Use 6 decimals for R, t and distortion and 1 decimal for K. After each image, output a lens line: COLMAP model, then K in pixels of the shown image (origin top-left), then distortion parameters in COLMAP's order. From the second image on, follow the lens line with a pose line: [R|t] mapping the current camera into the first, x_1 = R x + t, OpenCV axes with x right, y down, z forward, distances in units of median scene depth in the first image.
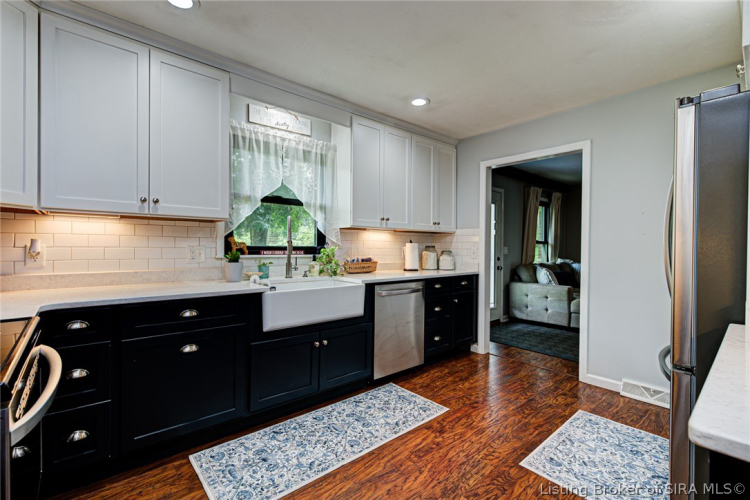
lens RADIAL K [[336.5, 0, 379.4], [0, 336.5, 250.1], [0, 0, 1]] dist [0.003791, 0.000265]
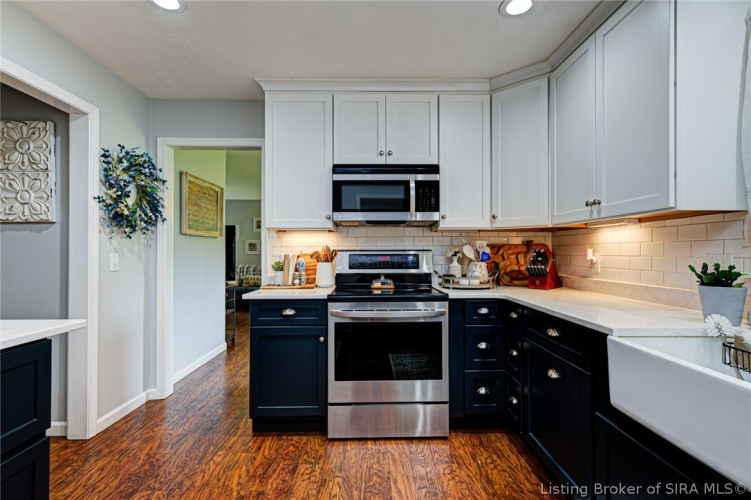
lens RADIAL K [[352.1, 0, 379.8], [0, 352.1, 250.4], [0, 0, 1]] dist [-0.004471, -0.000355]
pose [[-0.633000, -0.008556, -0.774104, 0.408781], [-0.006079, 0.999963, -0.006082, -0.016695], [0.774128, 0.000856, -0.633029, 1.209958]]
